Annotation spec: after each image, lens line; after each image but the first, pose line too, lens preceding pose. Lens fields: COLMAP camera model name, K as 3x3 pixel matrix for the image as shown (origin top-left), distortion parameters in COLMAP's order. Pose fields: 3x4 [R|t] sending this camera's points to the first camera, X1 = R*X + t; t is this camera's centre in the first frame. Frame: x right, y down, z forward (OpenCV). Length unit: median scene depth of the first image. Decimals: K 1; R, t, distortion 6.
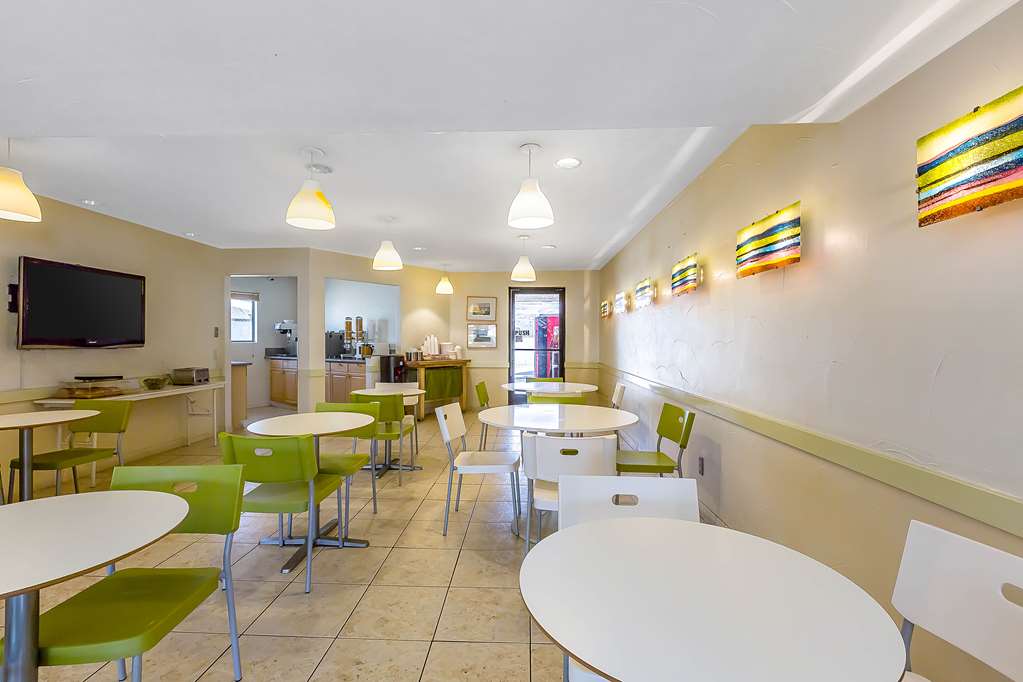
lens RADIAL K [[461.9, 0, 511.5], [0, 461.9, 341.0], [0, 0, 1]] dist [0.003344, 0.000300]
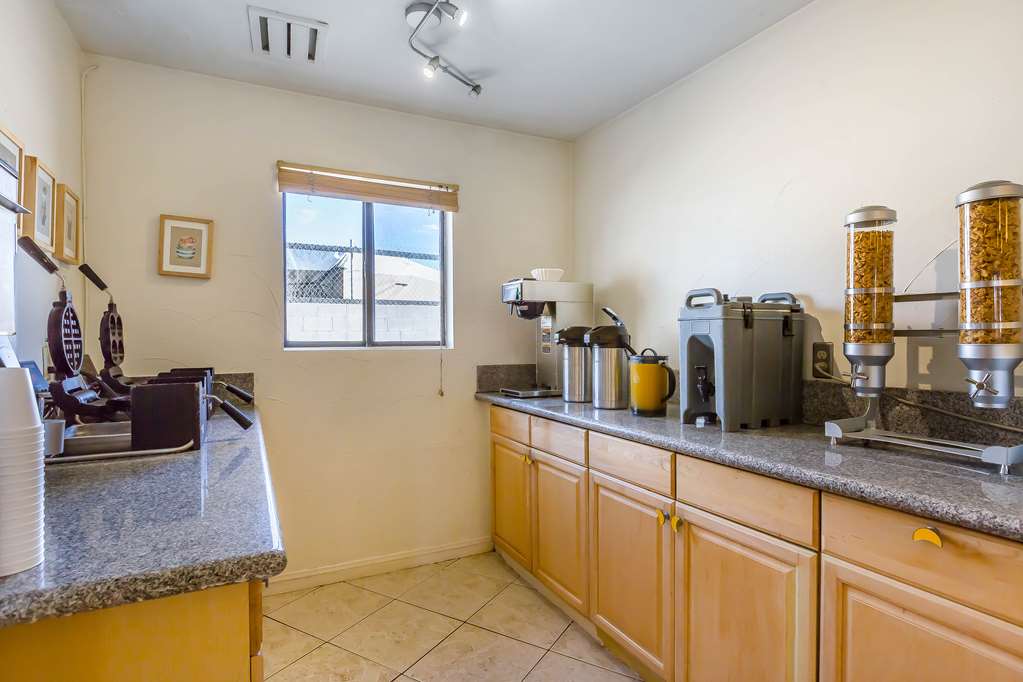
lens RADIAL K [[529.2, 0, 511.5], [0, 529.2, 341.0], [0, 0, 1]] dist [0.000081, -0.000007]
pose [[0.883645, 0.003162, -0.468146, -0.353602], [0.001100, 0.999960, 0.008829, -0.003798], [0.468155, -0.008317, 0.883607, 0.711050]]
